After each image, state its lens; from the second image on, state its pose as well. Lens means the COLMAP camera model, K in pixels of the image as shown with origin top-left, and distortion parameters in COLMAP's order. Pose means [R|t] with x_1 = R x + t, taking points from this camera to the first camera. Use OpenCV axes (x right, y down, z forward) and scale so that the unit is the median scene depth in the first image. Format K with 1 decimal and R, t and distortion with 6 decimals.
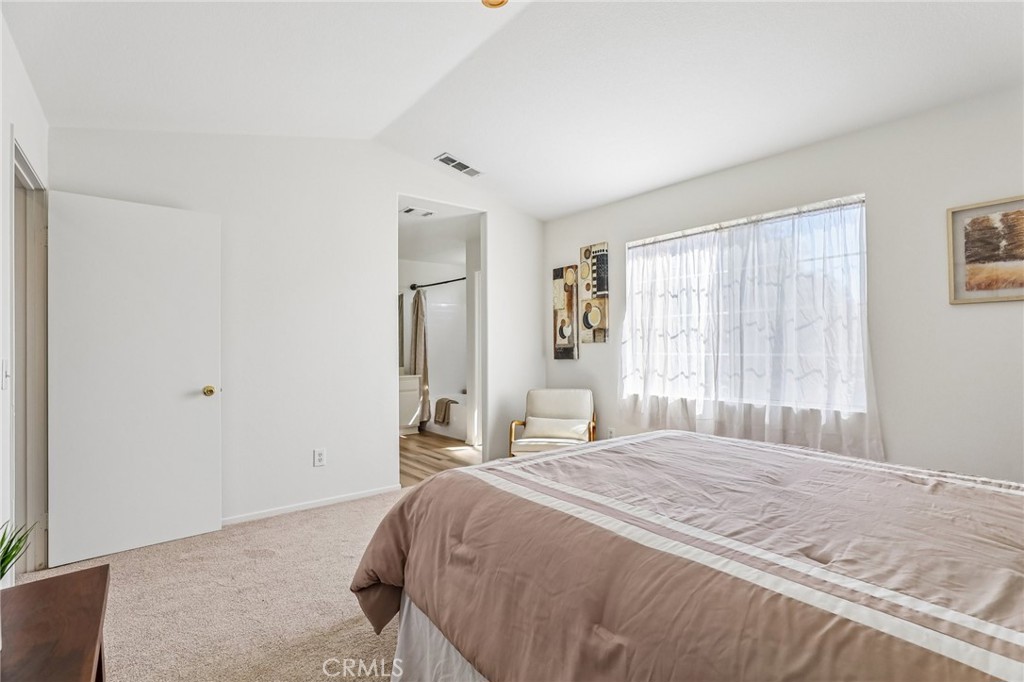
lens RADIAL K [[491.8, 0, 518.6], [0, 491.8, 346.3], [0, 0, 1]] dist [-0.023104, -0.000040]
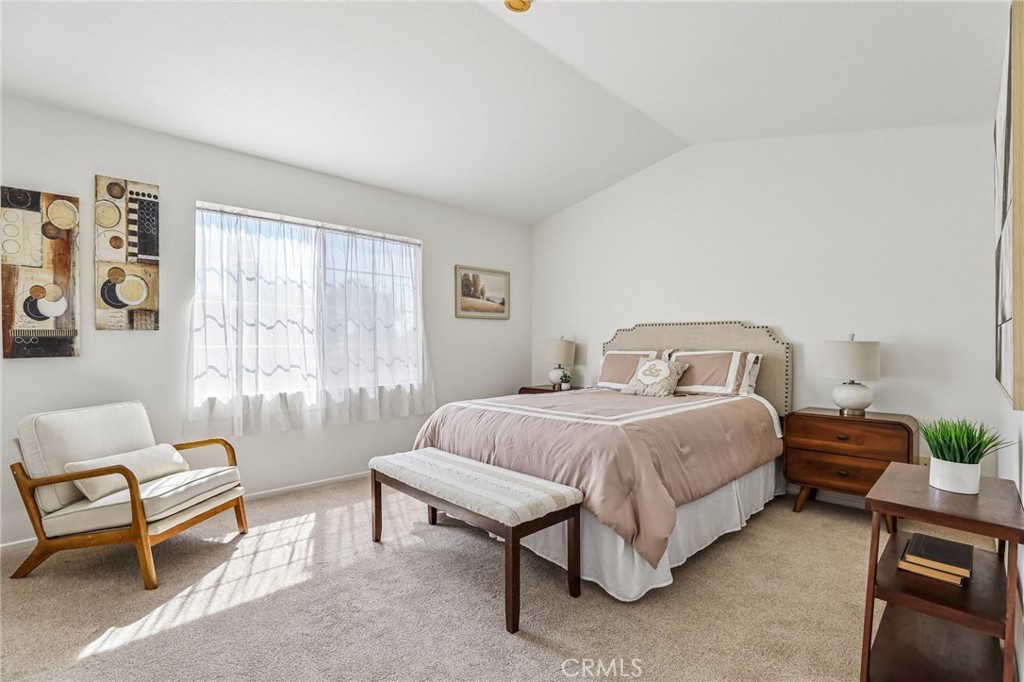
lens RADIAL K [[477.9, 0, 514.6], [0, 477.9, 343.4], [0, 0, 1]] dist [-0.035260, 0.012428]
pose [[-0.107943, 0.004373, 0.994147, -0.522468], [-0.005160, 0.999974, -0.004958, 0.010976], [-0.994144, -0.005665, -0.107918, 0.553925]]
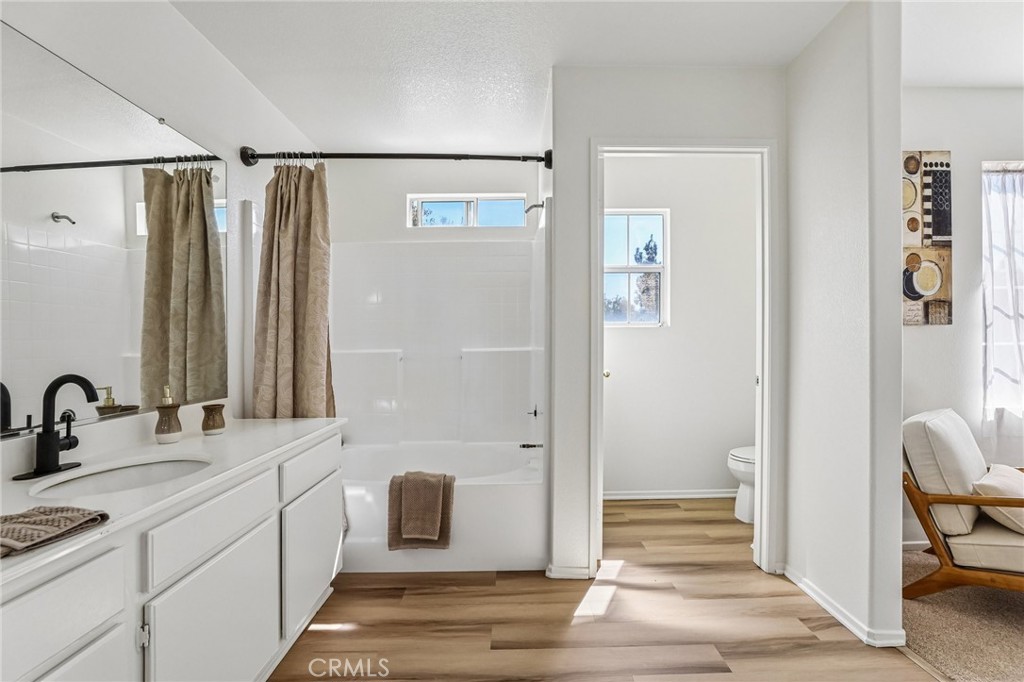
lens RADIAL K [[477.9, 0, 514.6], [0, 477.9, 343.4], [0, 0, 1]] dist [-0.035260, 0.012428]
pose [[0.623285, -0.005585, 0.781975, -0.559352], [0.001611, 0.999982, 0.005858, 0.010042], [-0.781993, -0.002391, 0.623282, 1.028666]]
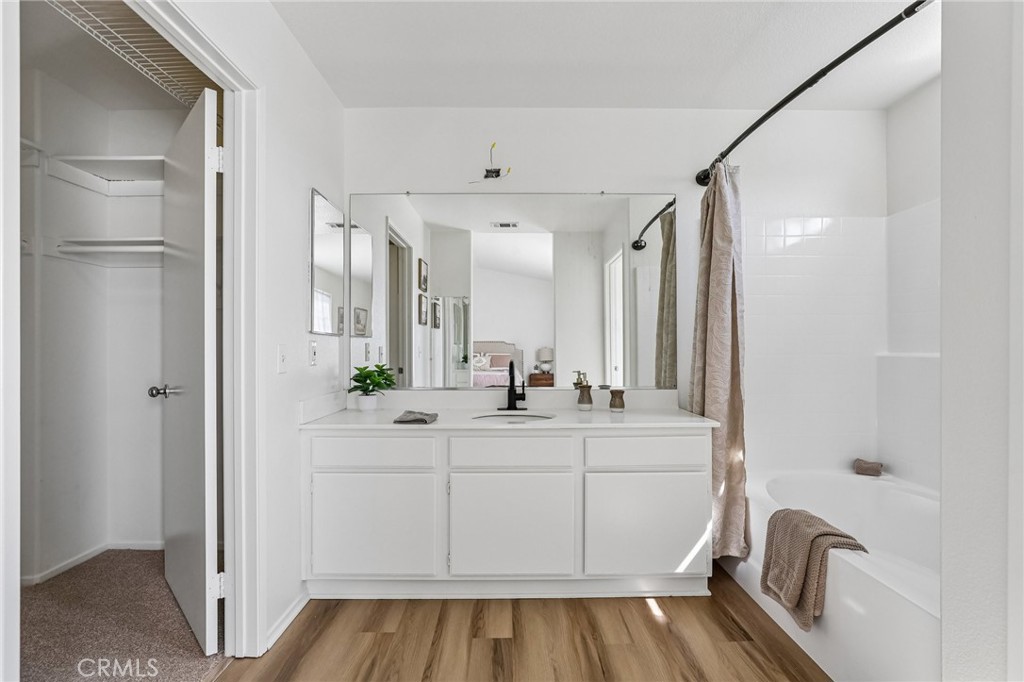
lens RADIAL K [[471.7, 0, 519.6], [0, 471.7, 345.8], [0, 0, 1]] dist [-0.032281, 0.000814]
pose [[0.794273, 0.004558, -0.607544, -0.169220], [0.002271, 0.999943, 0.010470, 0.007857], [0.607557, -0.009696, 0.794217, 0.986165]]
